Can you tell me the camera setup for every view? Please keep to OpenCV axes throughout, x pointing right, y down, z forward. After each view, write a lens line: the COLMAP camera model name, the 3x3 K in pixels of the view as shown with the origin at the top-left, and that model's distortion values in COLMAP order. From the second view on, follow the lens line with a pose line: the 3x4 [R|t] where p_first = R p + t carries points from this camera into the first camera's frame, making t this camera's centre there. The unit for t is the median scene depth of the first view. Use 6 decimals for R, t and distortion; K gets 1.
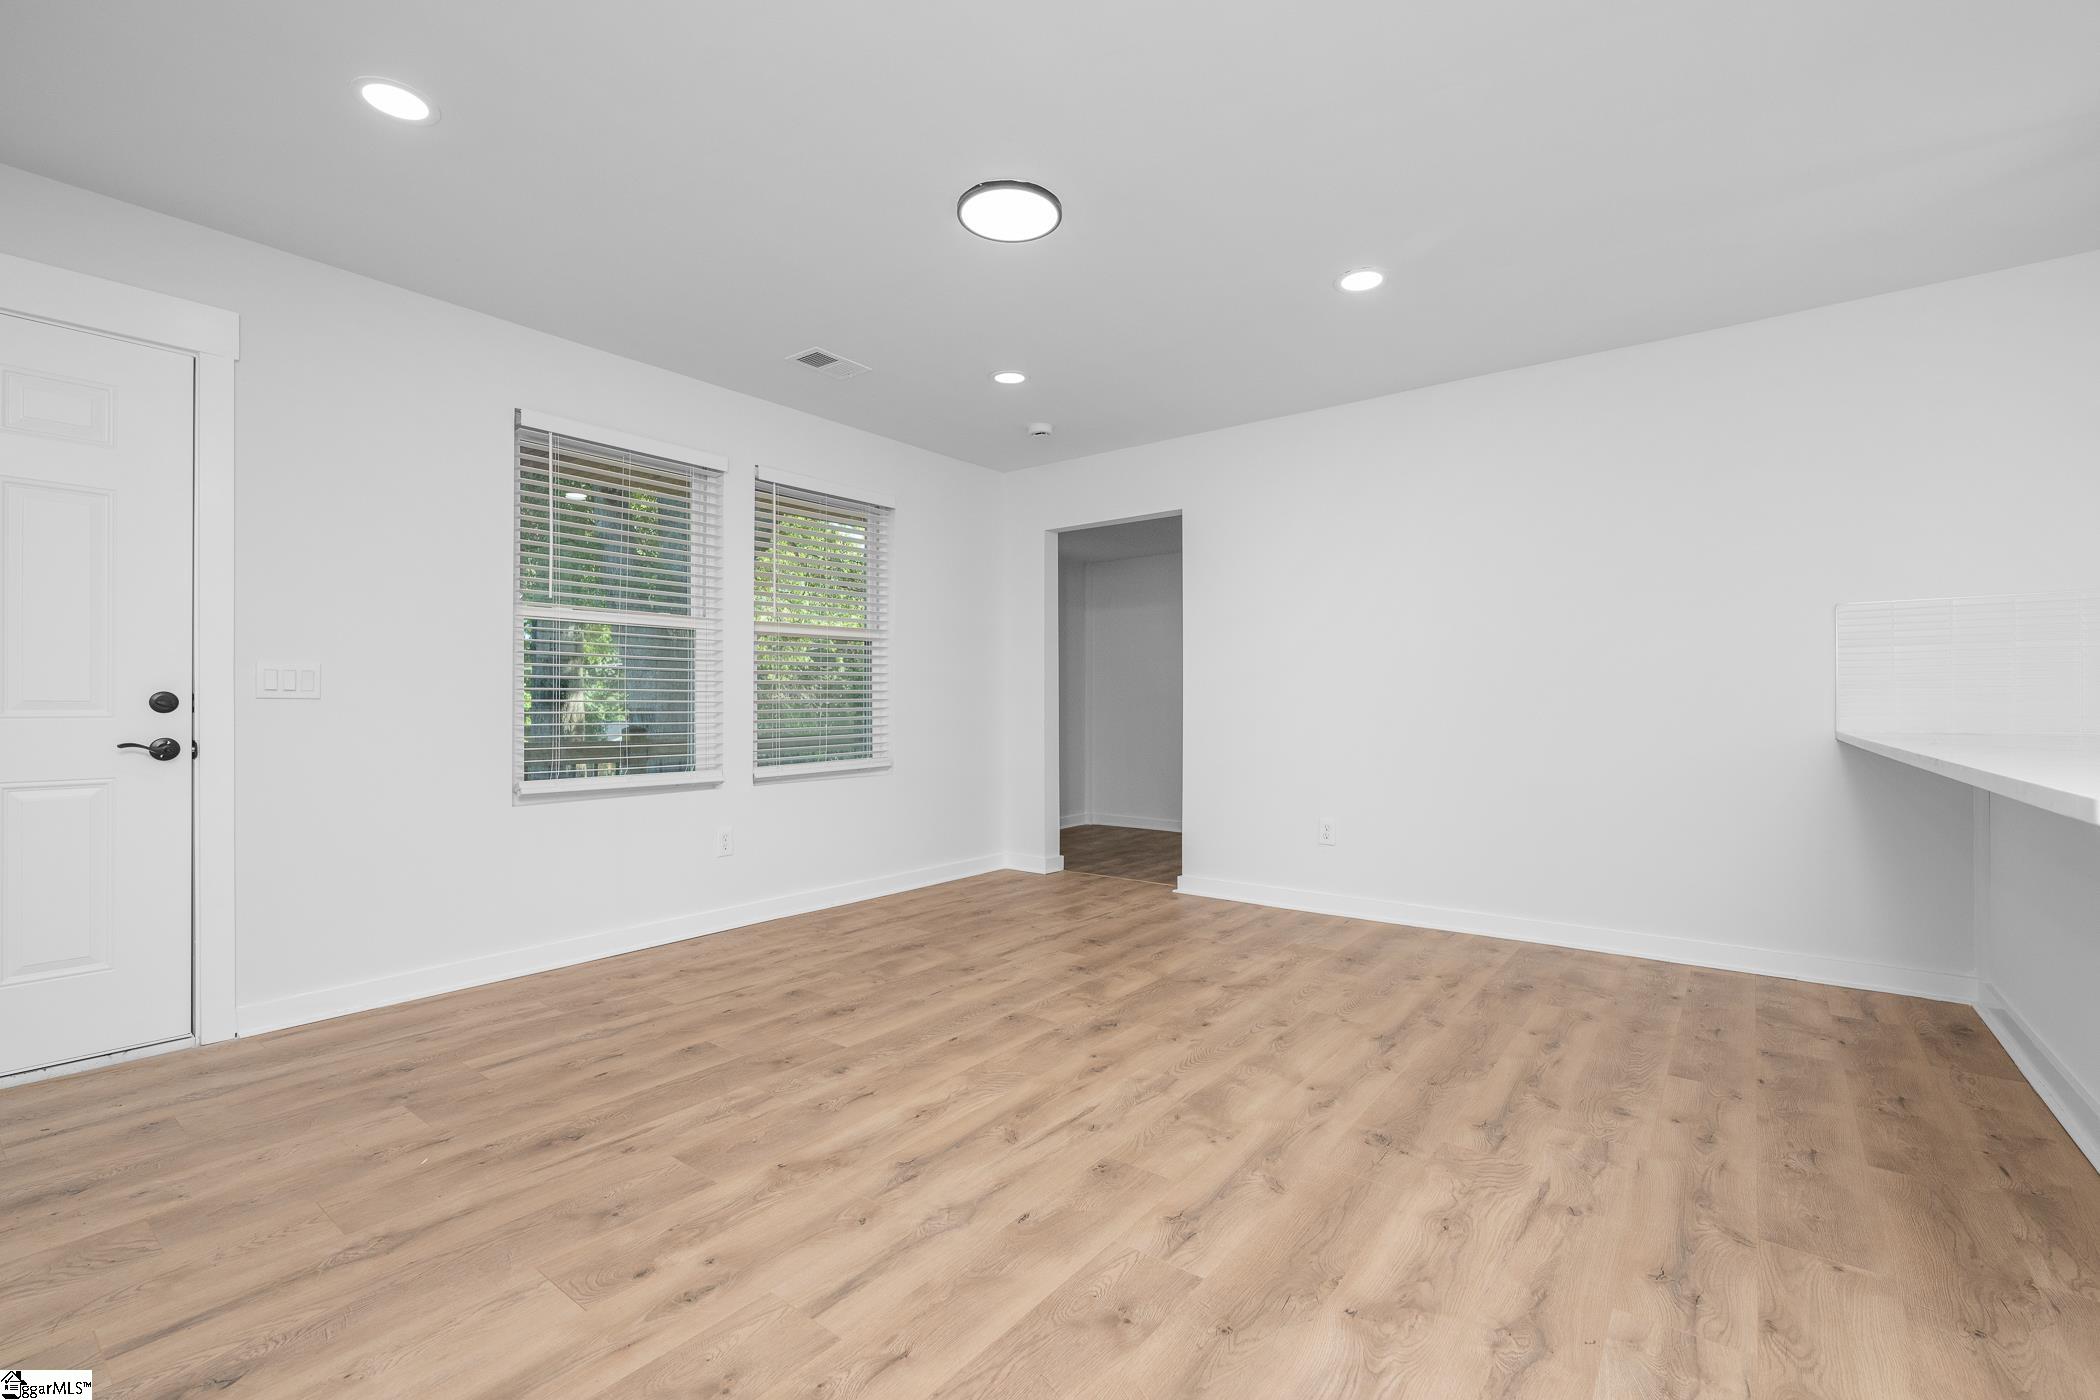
lens RADIAL K [[899.9, 0, 1040.5], [0, 899.9, 698.1], [0, 0, 1]] dist [0.000948, -0.000045]
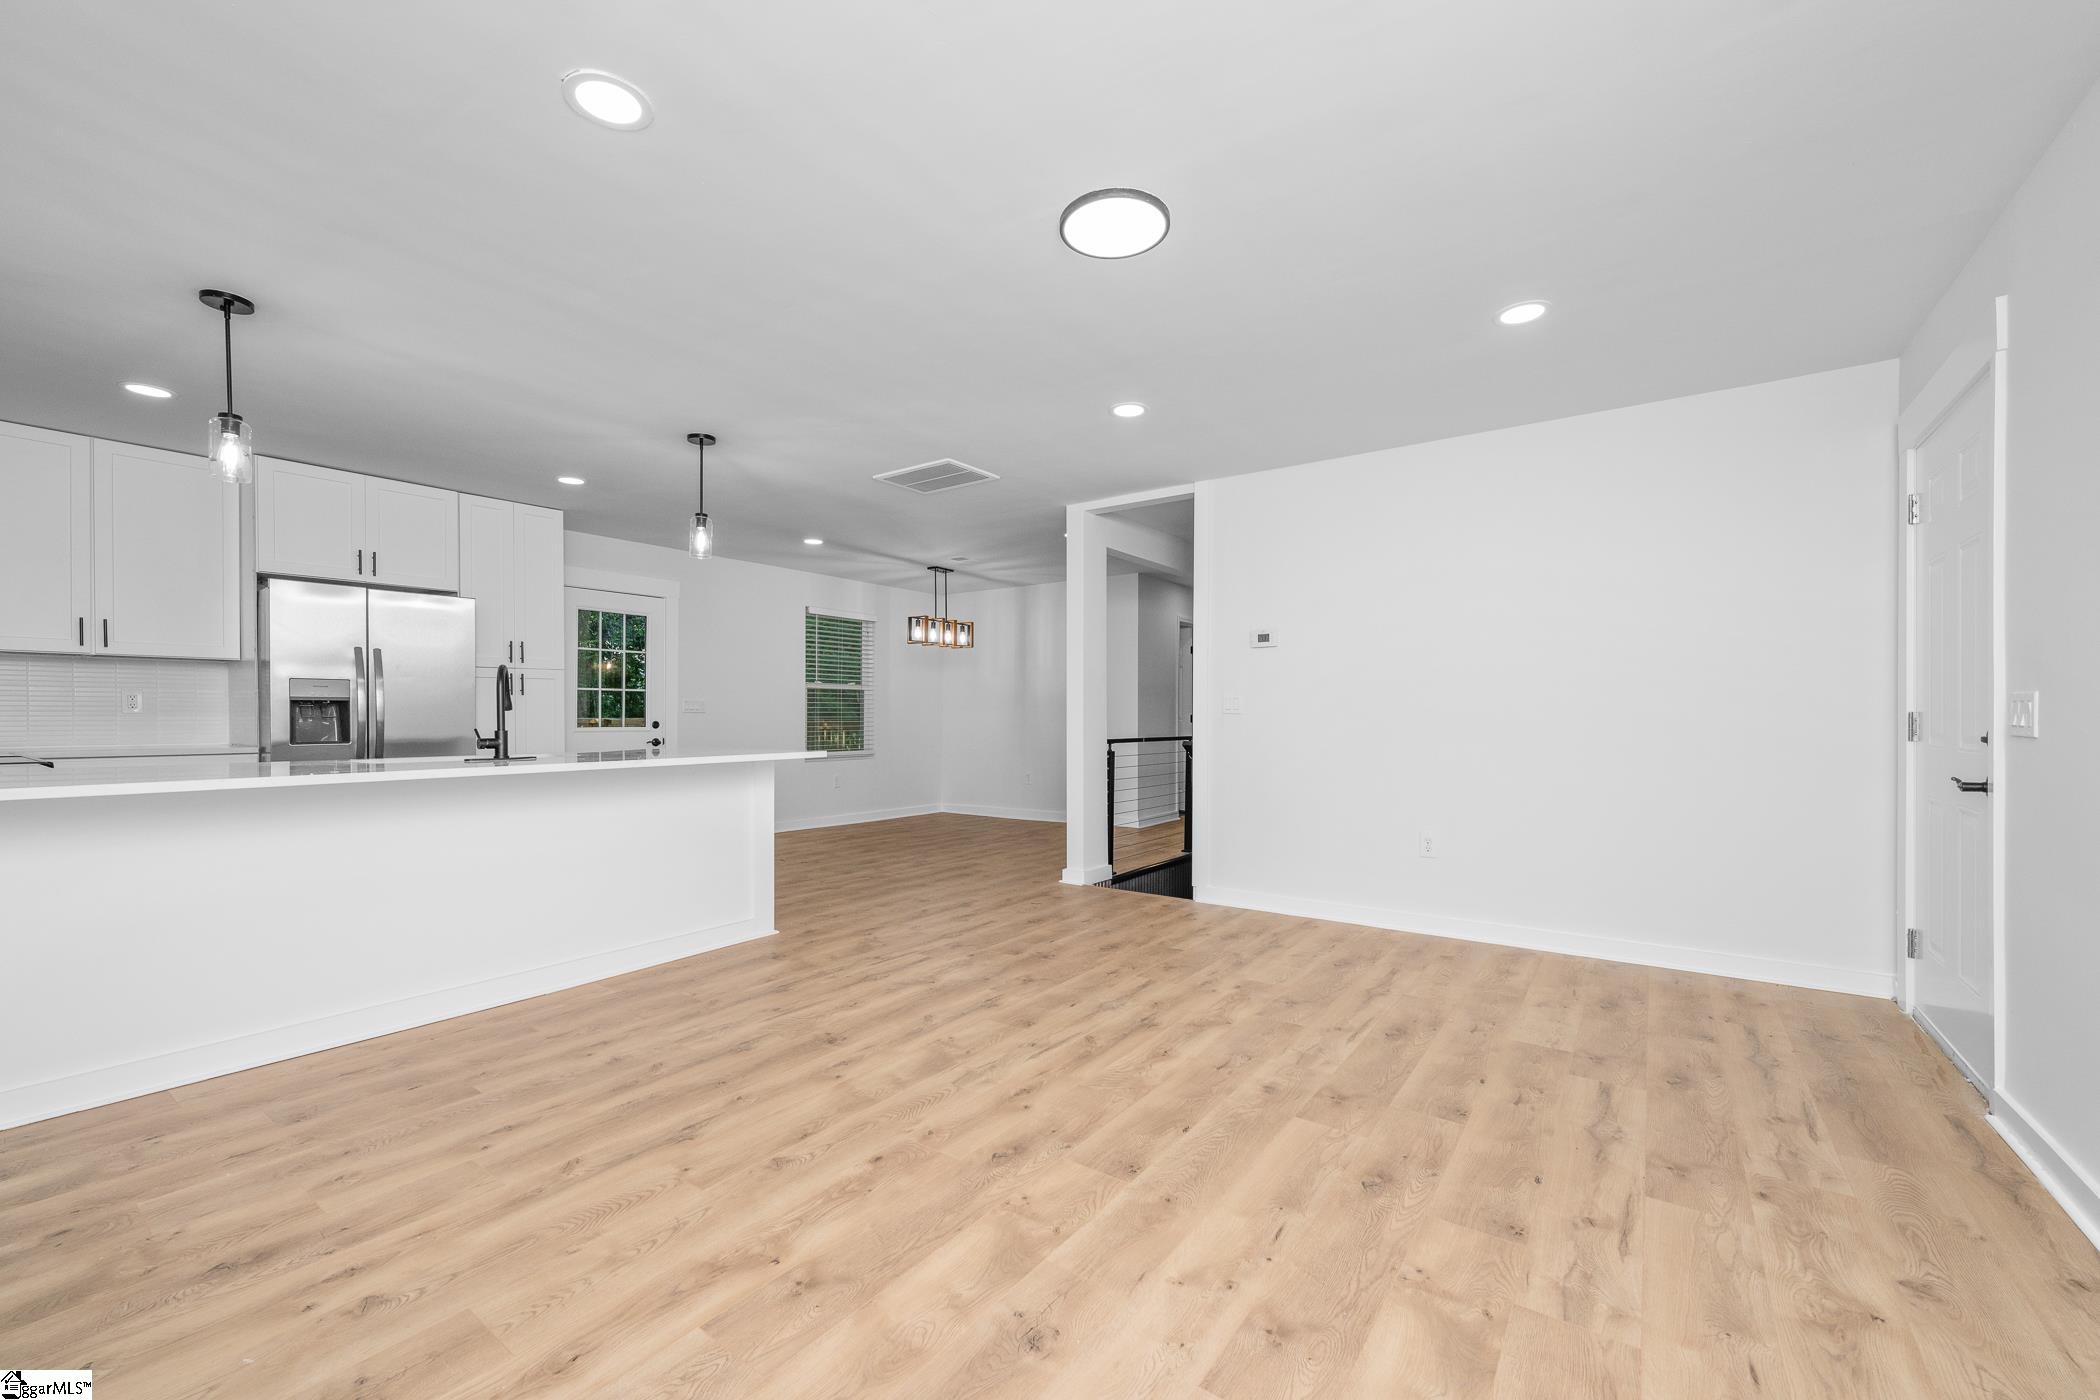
lens RADIAL K [[842.2, 0, 1044.9], [0, 842.2, 707.6], [0, 0, 1]] dist [-0.002049, 0.000190]
pose [[-0.999261, 0.000084, -0.038431, 0.074817], [0.000711, 0.999867, -0.016296, -0.014598], [0.038424, -0.016312, -0.999128, 1.930287]]
